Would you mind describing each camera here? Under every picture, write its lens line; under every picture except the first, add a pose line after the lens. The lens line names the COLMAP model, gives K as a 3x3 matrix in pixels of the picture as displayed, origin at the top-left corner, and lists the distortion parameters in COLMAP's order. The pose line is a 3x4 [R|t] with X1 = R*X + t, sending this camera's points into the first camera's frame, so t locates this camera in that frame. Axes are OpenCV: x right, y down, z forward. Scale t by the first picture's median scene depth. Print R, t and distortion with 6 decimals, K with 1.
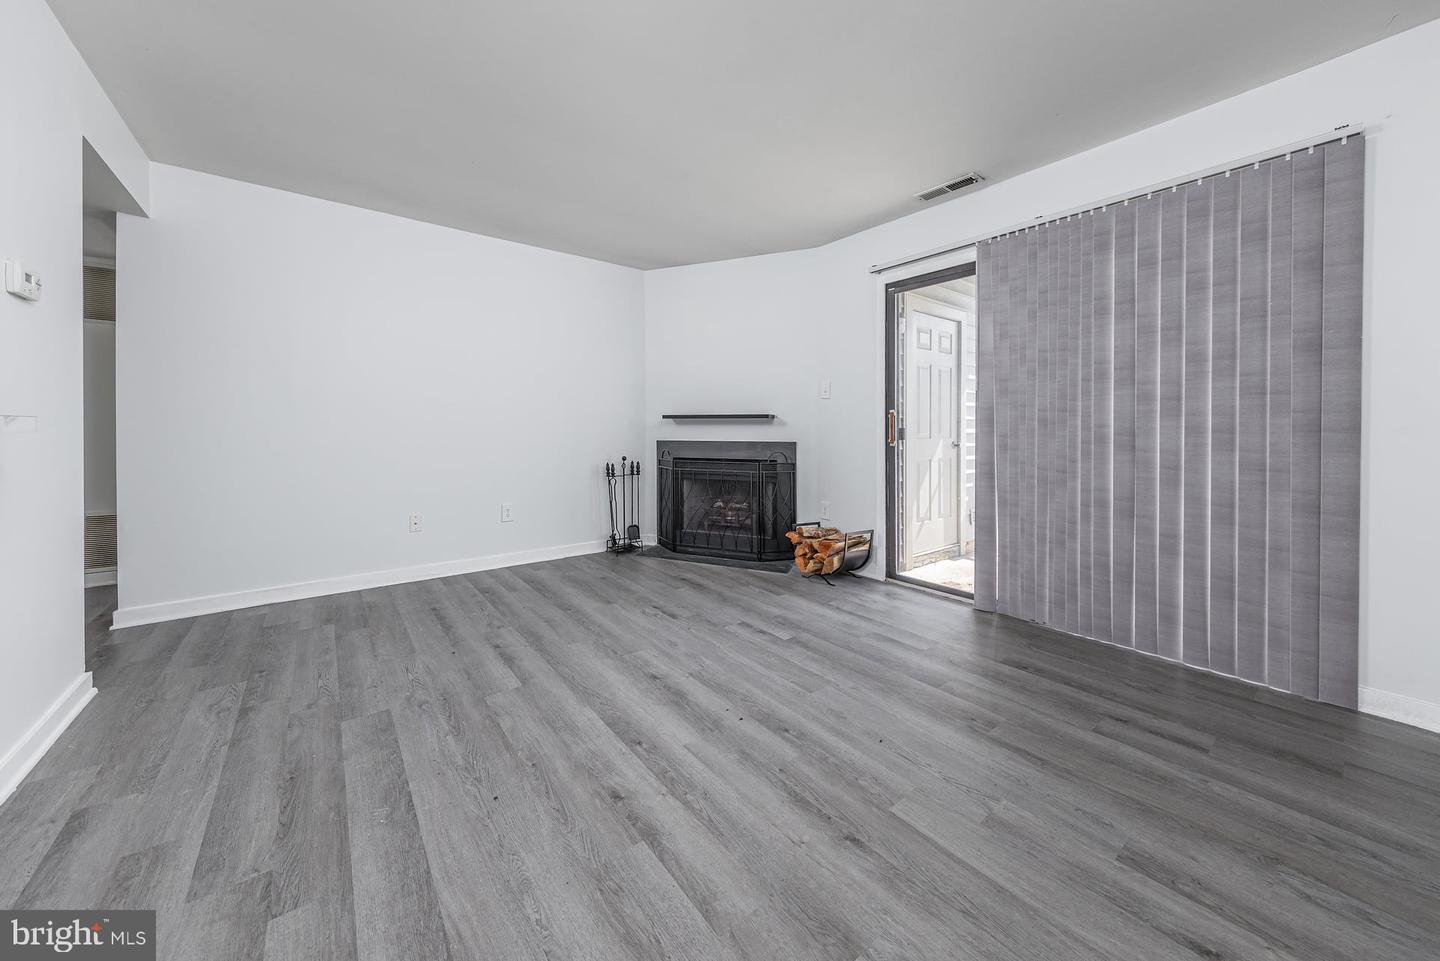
lens RADIAL K [[496.5, 0, 654.7], [0, 496.5, 433.3], [0, 0, 1]] dist [0.002376, 0.000054]
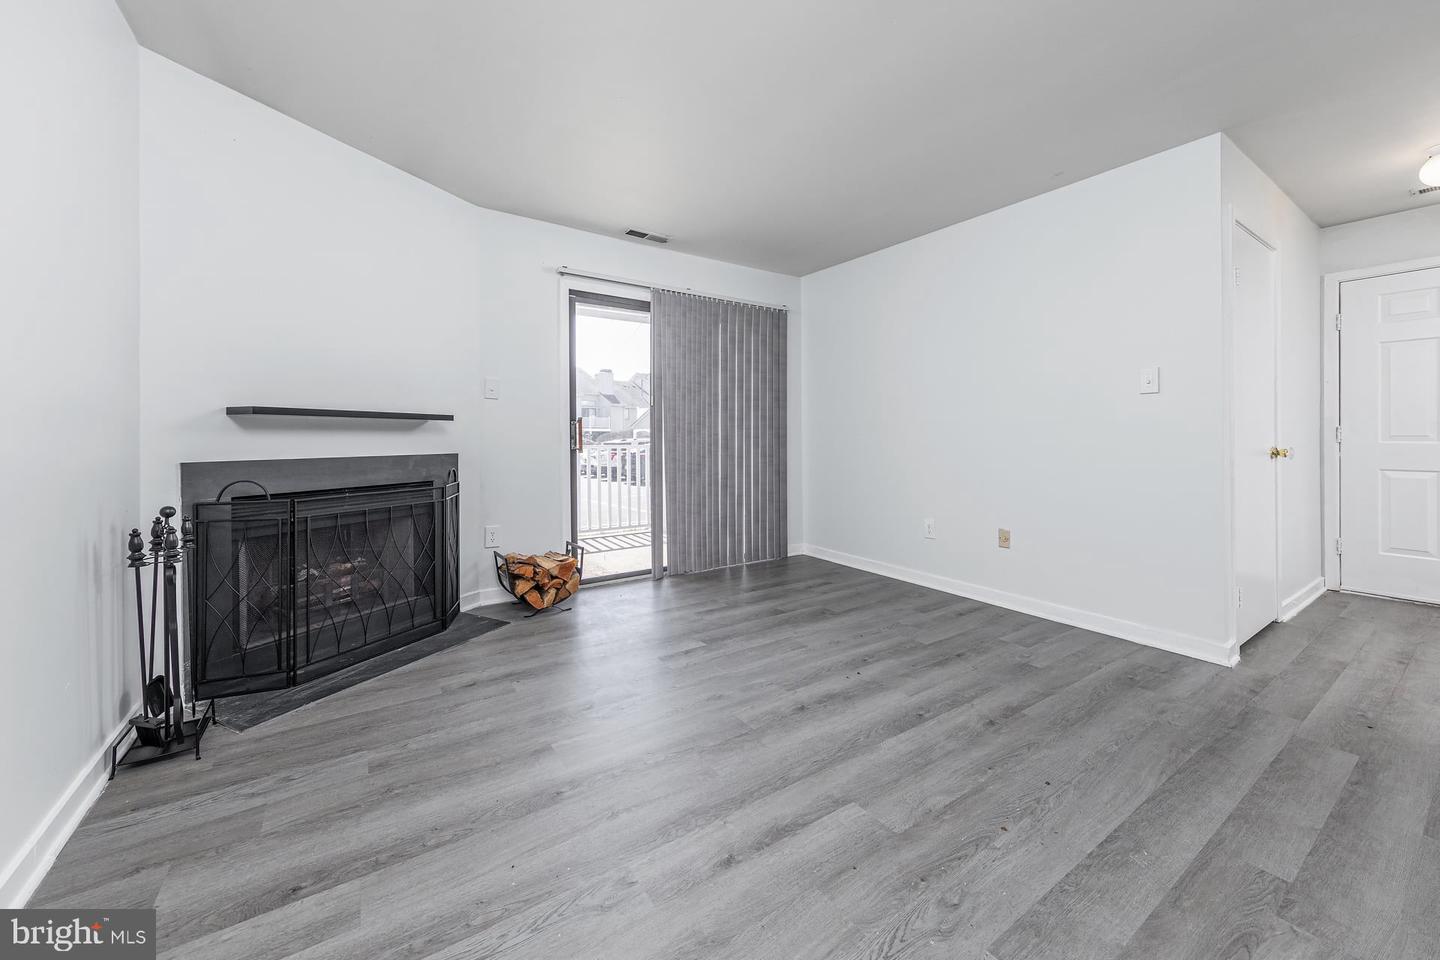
lens RADIAL K [[544.3, 0, 720.8], [0, 544.3, 435.5], [0, 0, 1]] dist [0.000196, -0.000104]
pose [[0.001886, -0.001589, 0.999997, -1.030284], [0.006248, 0.999979, 0.001578, -0.016507], [-0.999979, 0.006245, 0.001896, 1.170967]]
